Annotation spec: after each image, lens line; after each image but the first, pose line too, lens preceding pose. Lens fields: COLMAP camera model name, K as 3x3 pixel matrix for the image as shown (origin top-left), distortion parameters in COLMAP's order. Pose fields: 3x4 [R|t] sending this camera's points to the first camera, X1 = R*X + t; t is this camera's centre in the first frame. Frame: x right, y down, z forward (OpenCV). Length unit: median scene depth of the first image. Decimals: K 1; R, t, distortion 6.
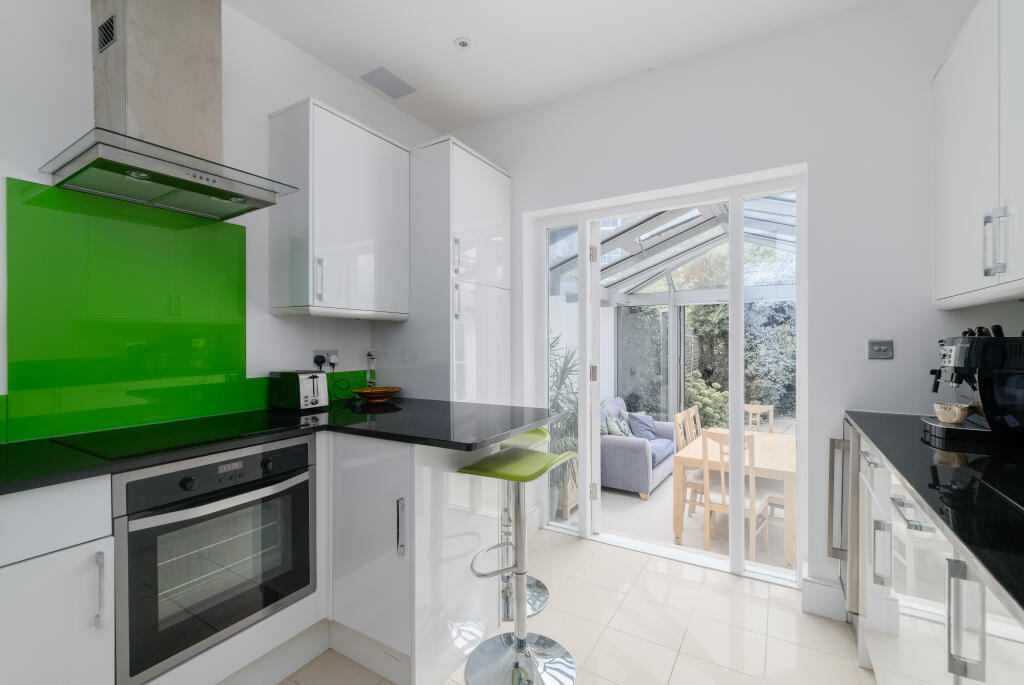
lens RADIAL K [[447.3, 0, 508.2], [0, 447.3, 342.7], [0, 0, 1]] dist [-0.001181, -0.001074]
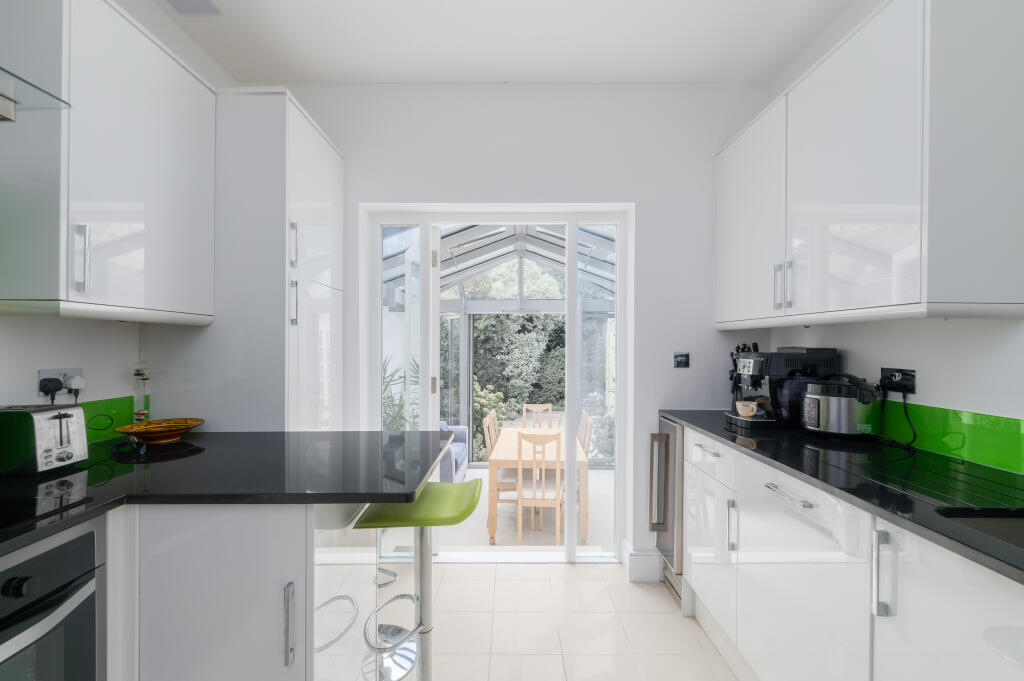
lens RADIAL K [[445.3, 0, 510.1], [0, 445.3, 344.4], [0, 0, 1]] dist [0.002089, -0.000786]
pose [[0.853670, 0.004316, 0.520796, -0.197393], [-0.002882, 0.999990, -0.003563, -0.018207], [-0.520806, 0.001540, 0.853673, 0.136818]]
